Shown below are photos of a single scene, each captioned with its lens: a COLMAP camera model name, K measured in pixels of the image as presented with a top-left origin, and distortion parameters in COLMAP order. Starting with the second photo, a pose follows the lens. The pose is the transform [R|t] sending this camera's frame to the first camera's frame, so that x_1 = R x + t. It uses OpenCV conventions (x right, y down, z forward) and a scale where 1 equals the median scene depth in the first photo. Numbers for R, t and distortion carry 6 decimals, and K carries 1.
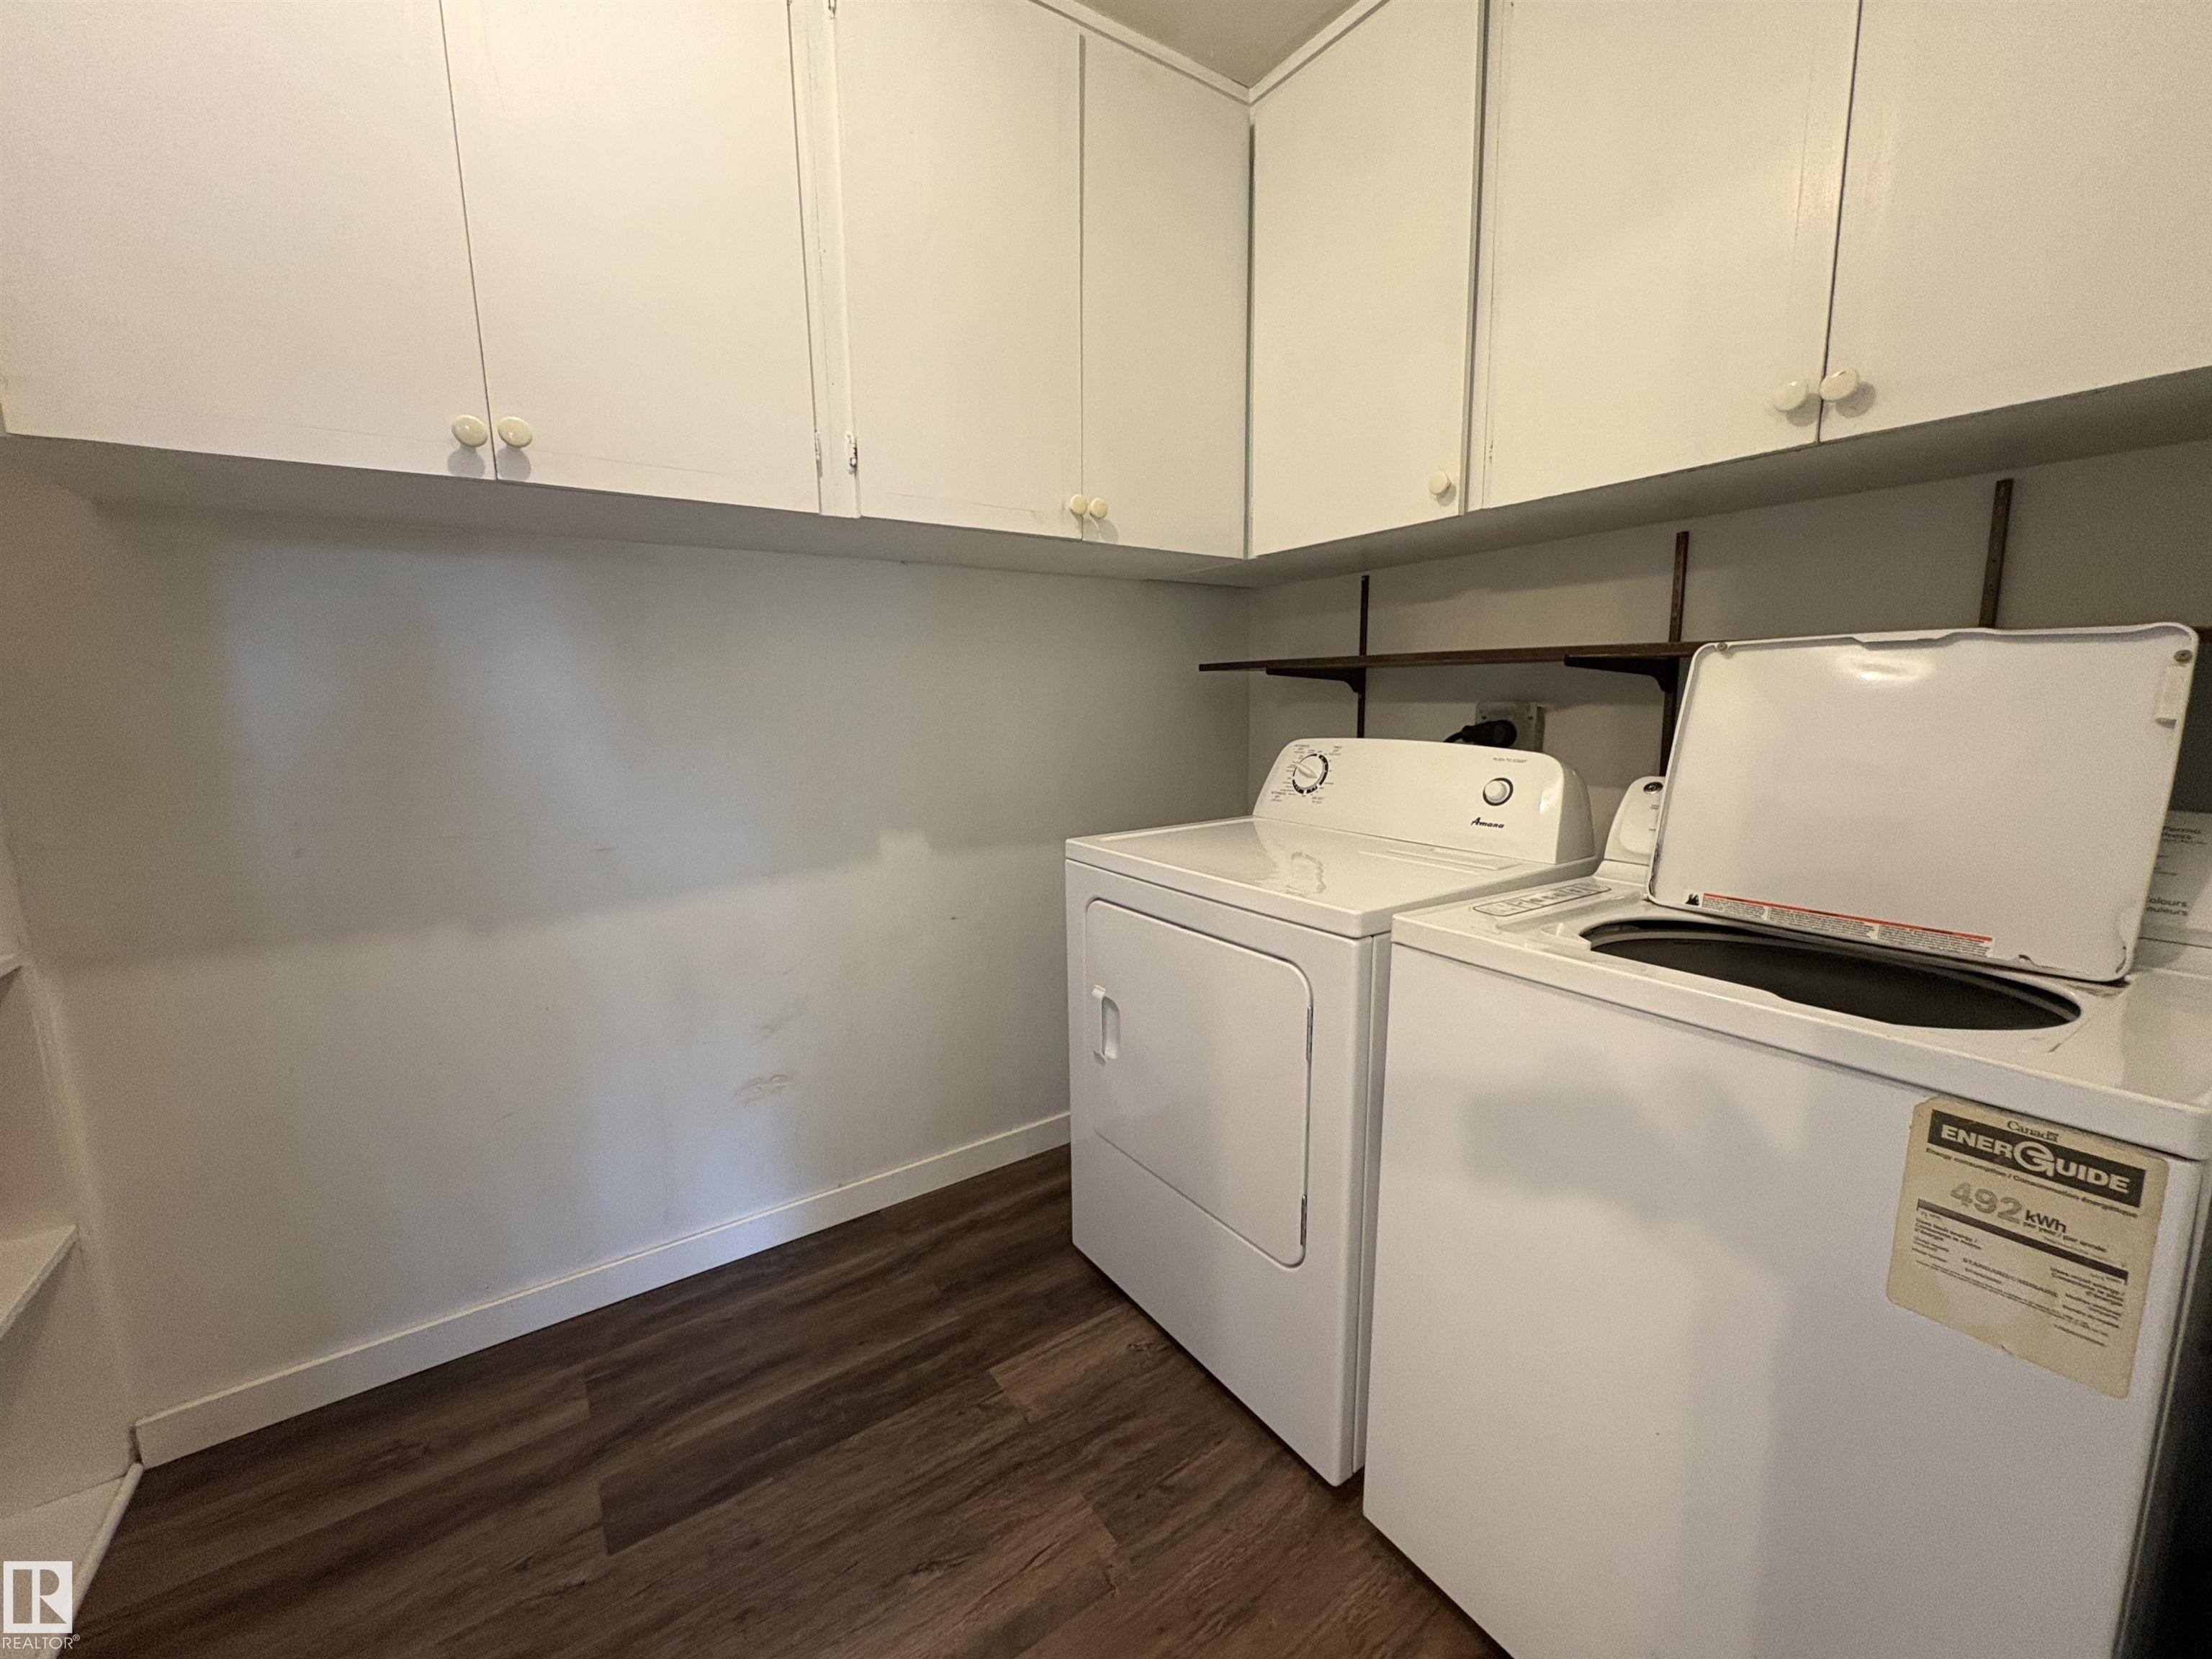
lens RADIAL K [[882.2, 0, 1099.3], [0, 882.2, 823.8], [0, 0, 1]] dist [0.000853, -0.000358]
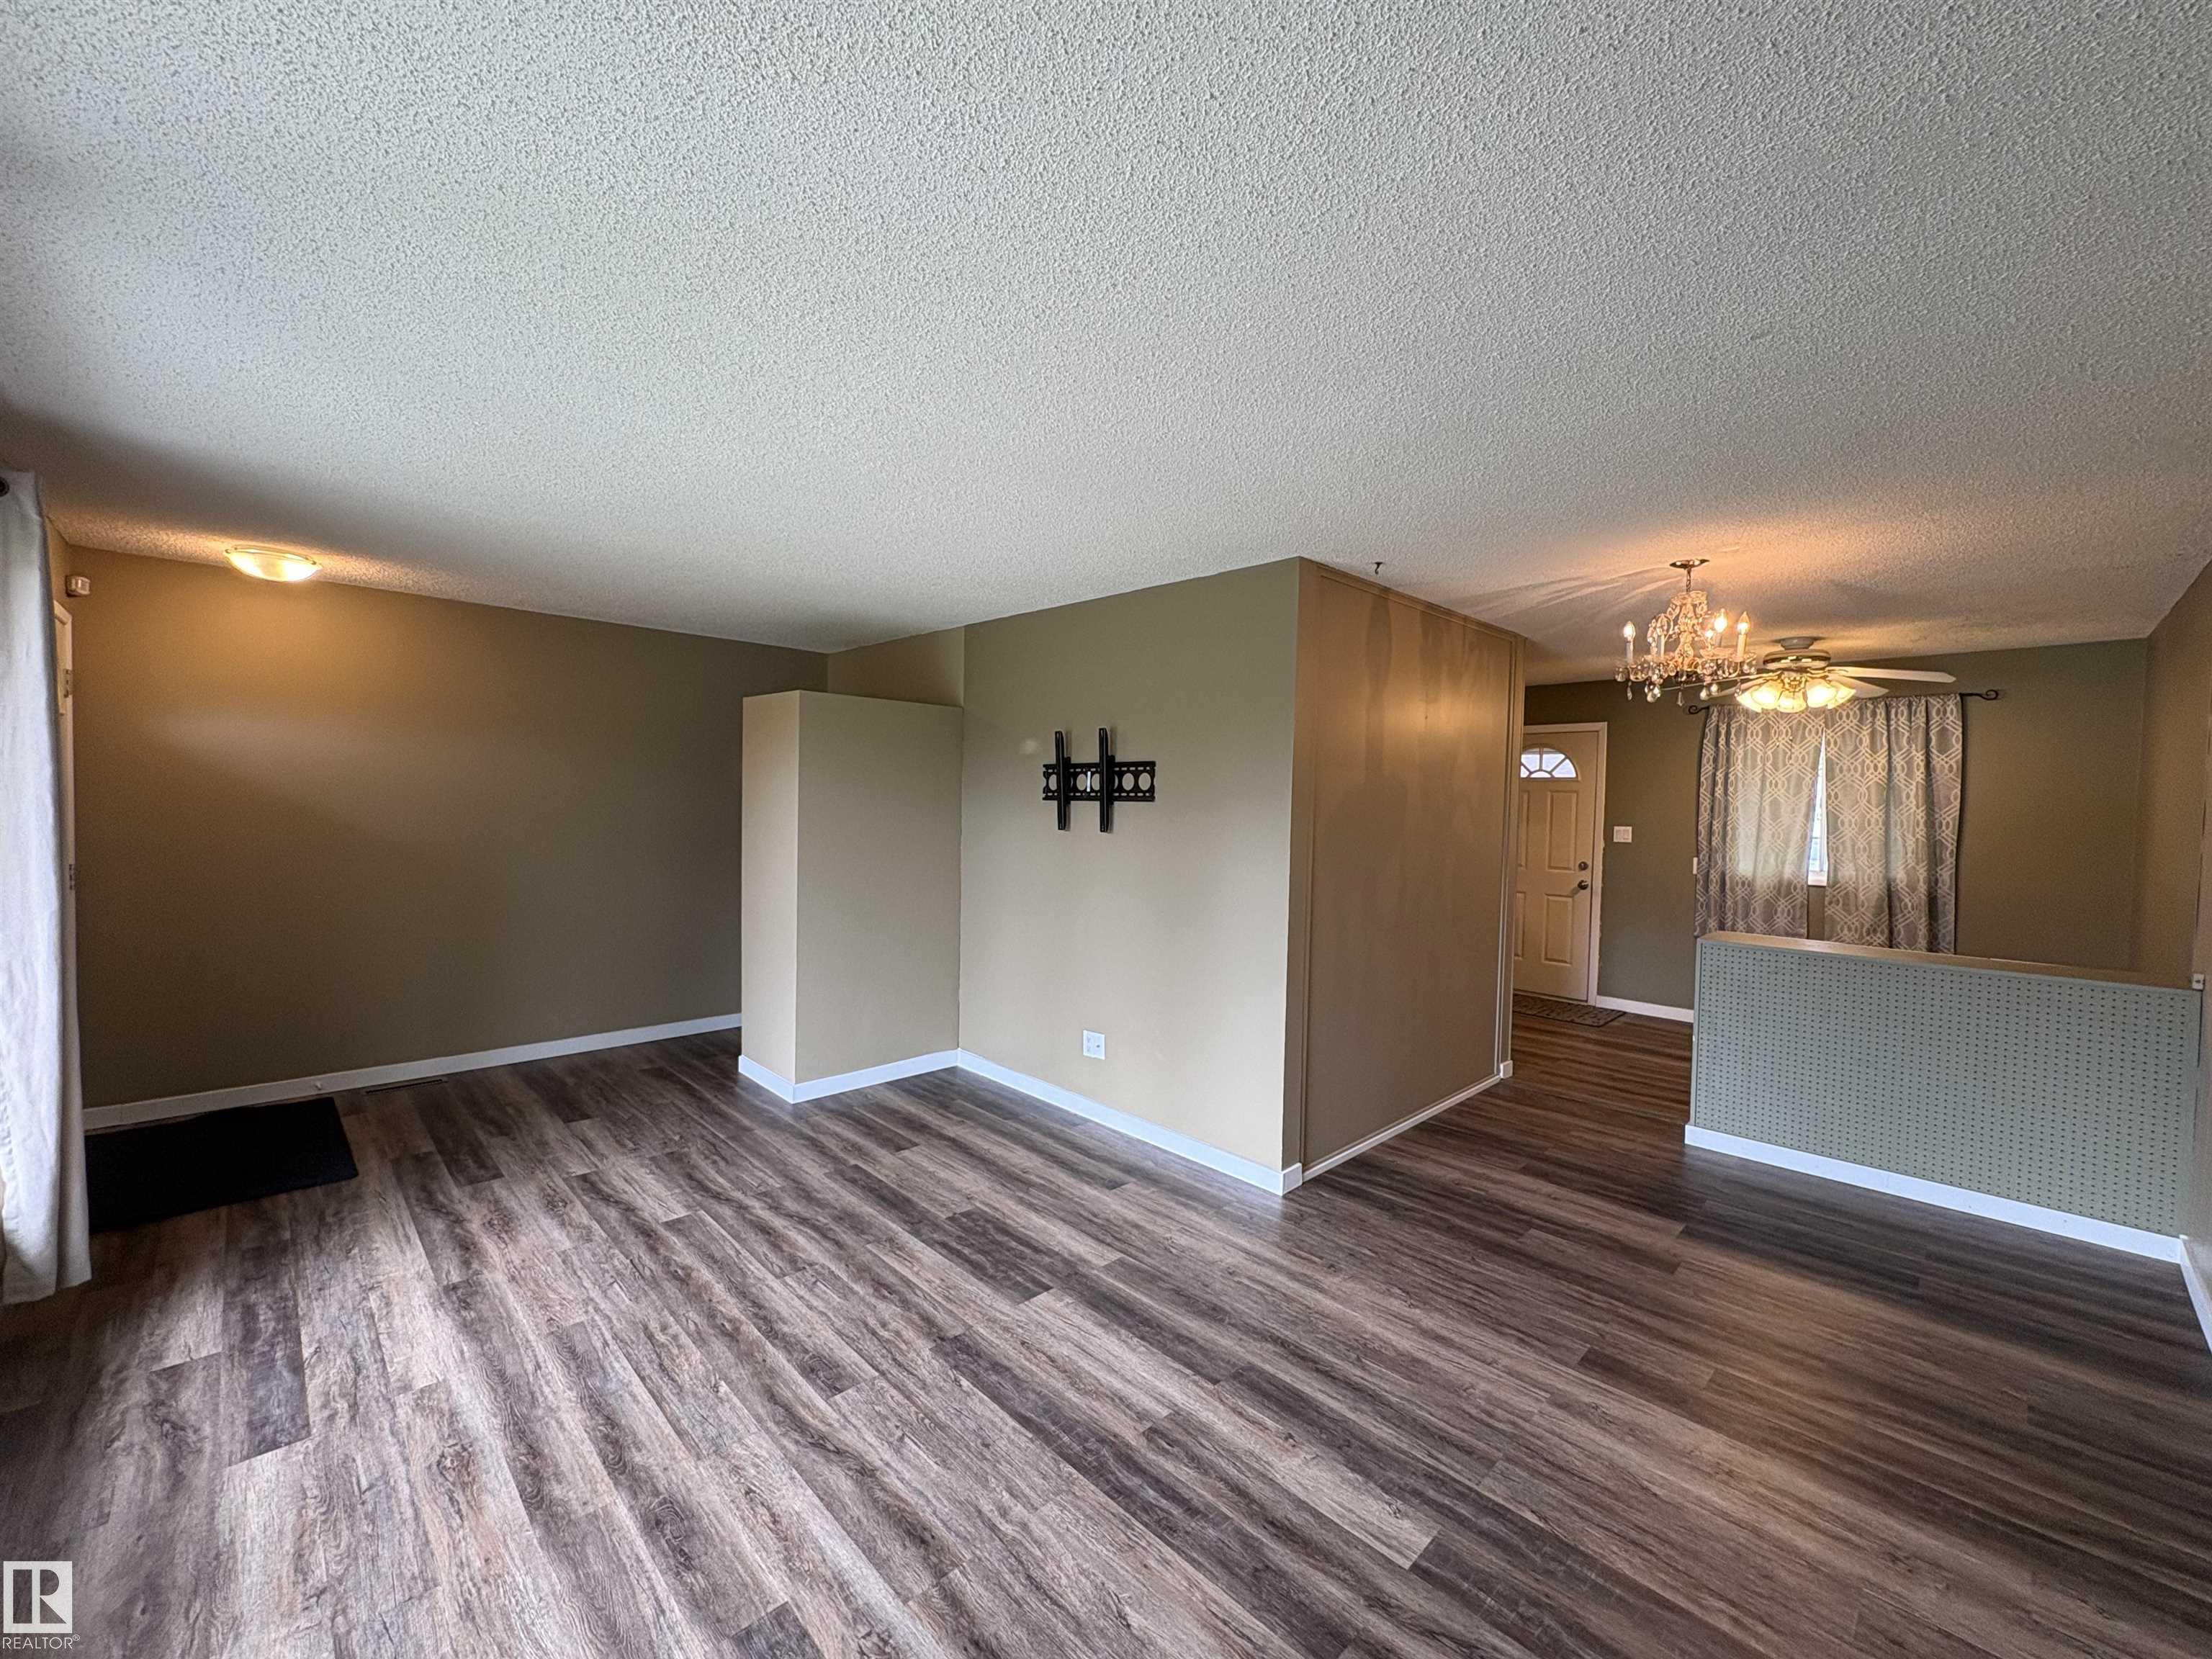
lens RADIAL K [[882.2, 0, 1106.9], [0, 882.2, 831.1], [0, 0, 1]] dist [0.000853, -0.000358]
pose [[0.167866, 0.051779, -0.984449, 0.969970], [-0.170066, 0.985168, 0.022818, -0.300564], [0.971030, 0.163591, 0.174182, 0.617718]]
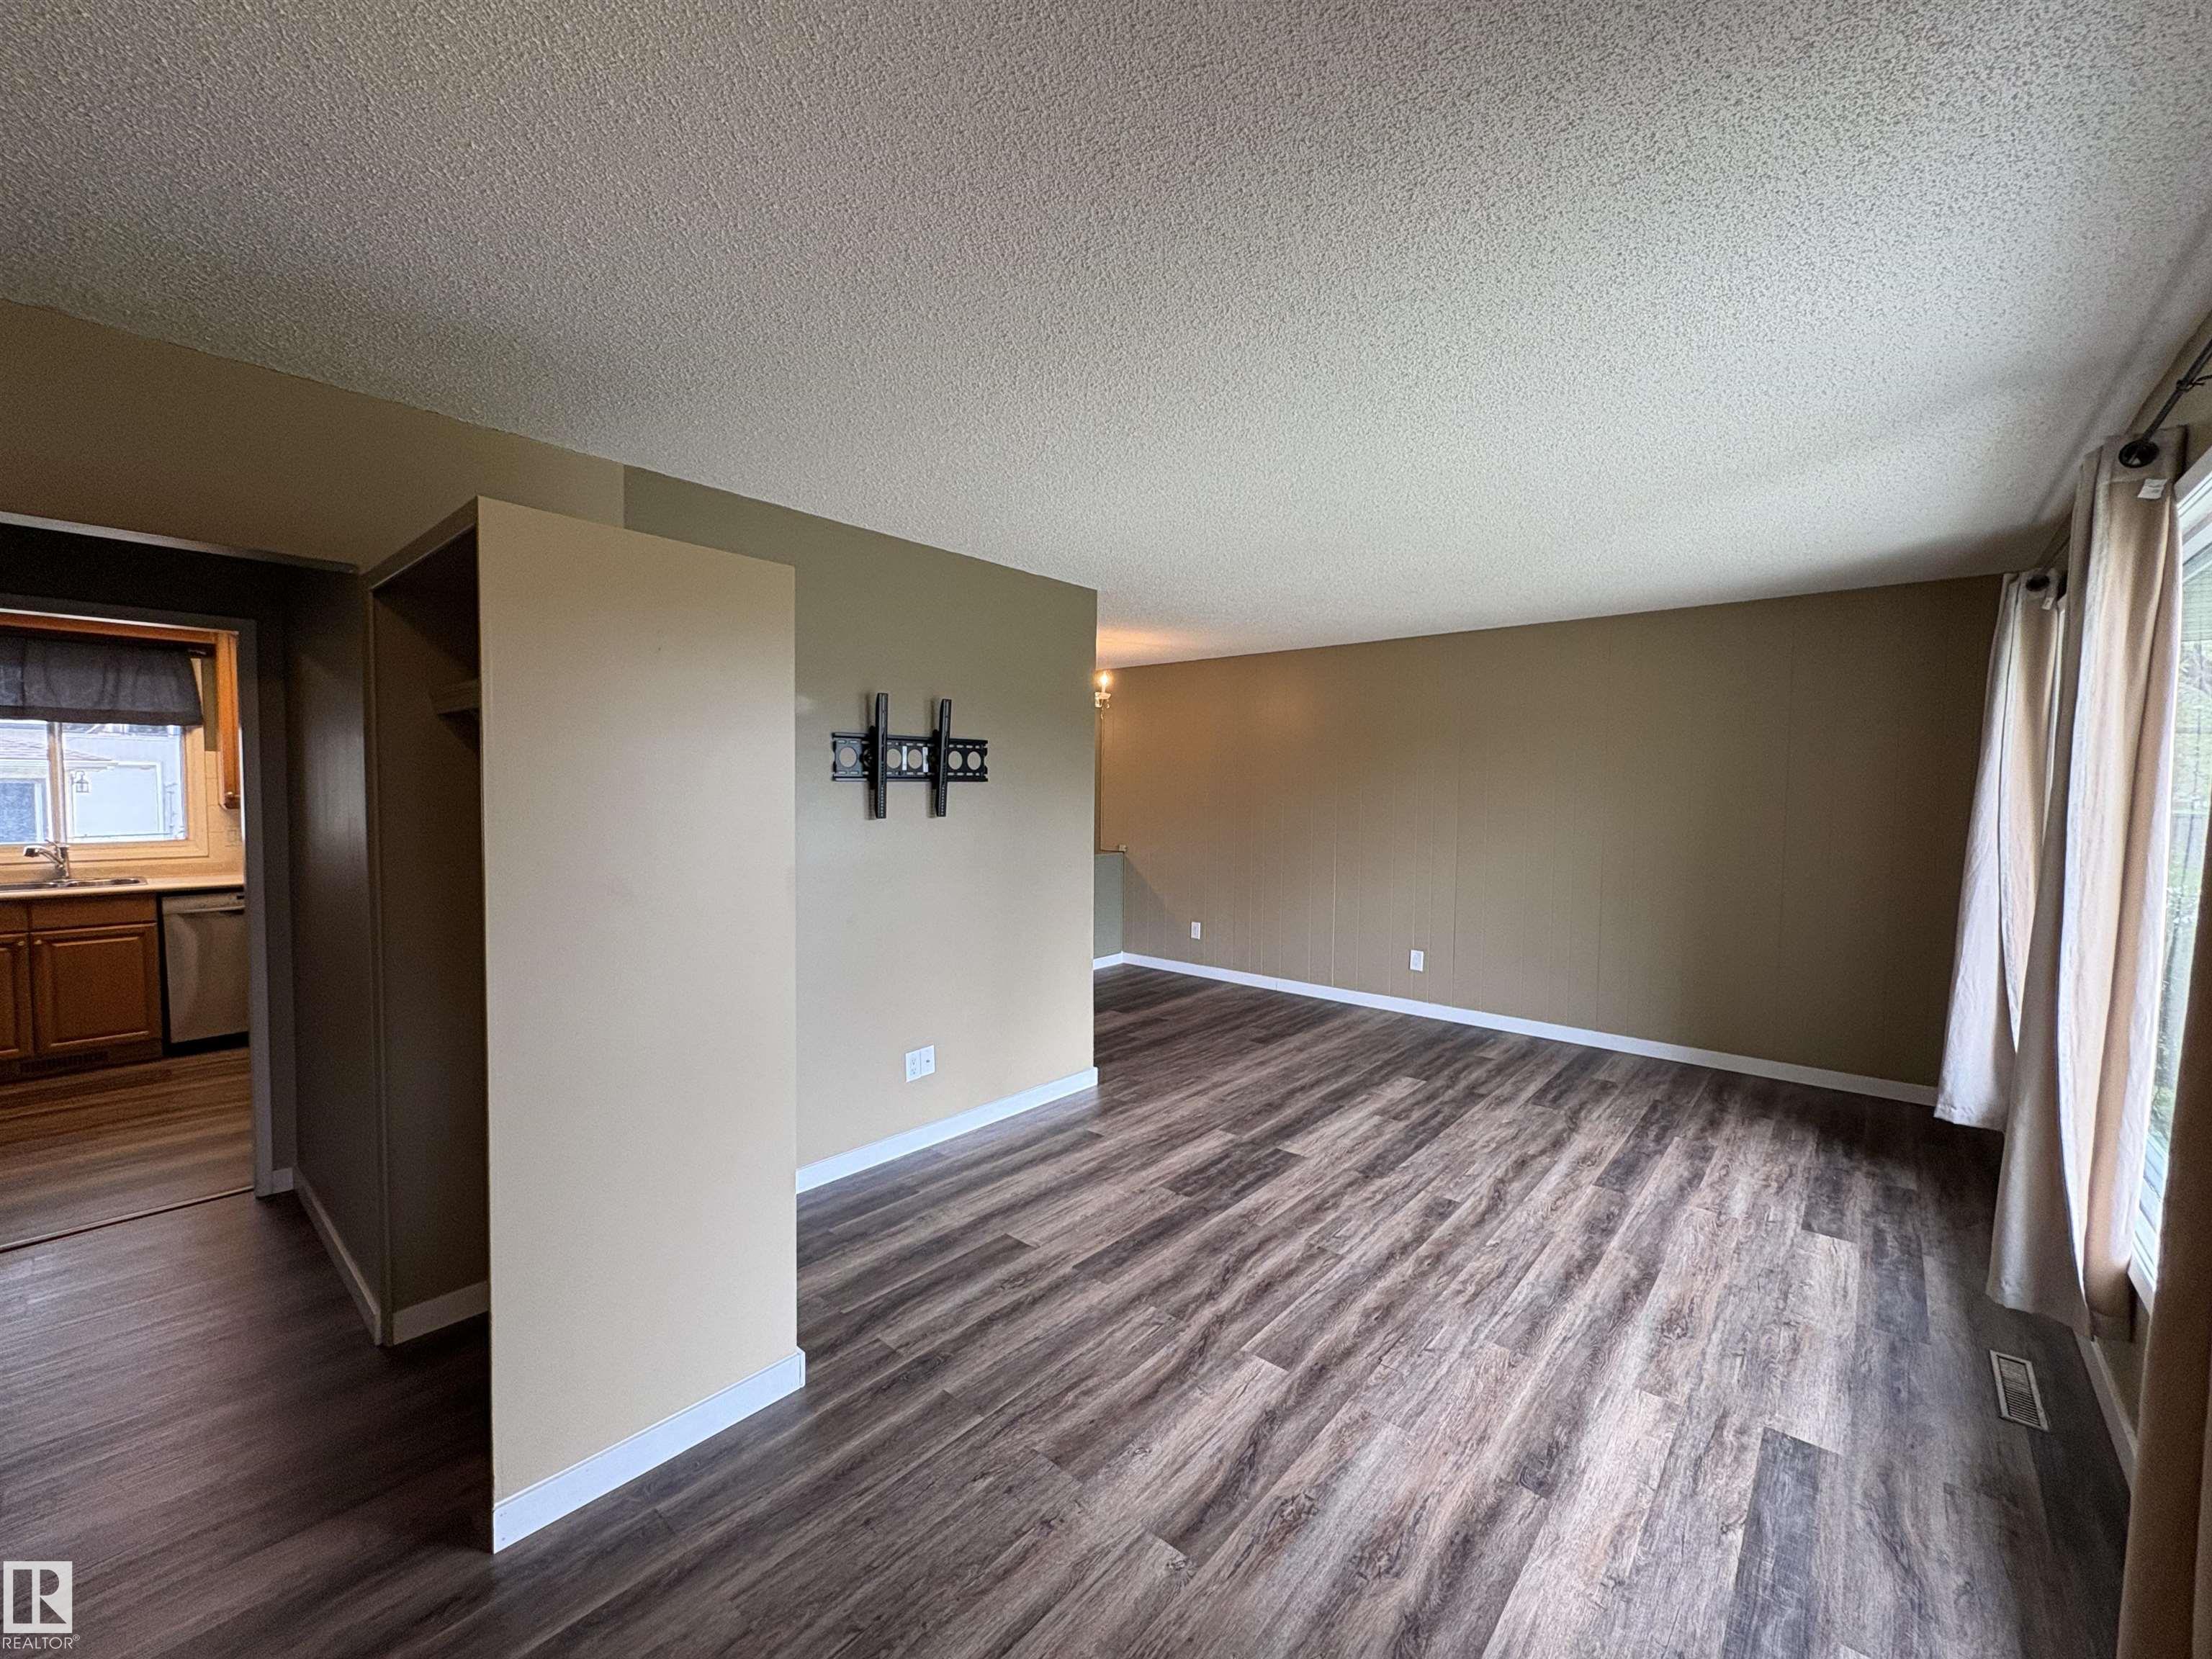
lens RADIAL K [[882.2, 0, 1106.6], [0, 882.2, 825.8], [0, 0, 1]] dist [0.000853, -0.000358]
pose [[0.969973, 0.010119, 0.243002, -1.792174], [0.015775, 0.994413, -0.104374, 0.042569], [-0.242700, 0.105073, 0.964394, -1.309695]]
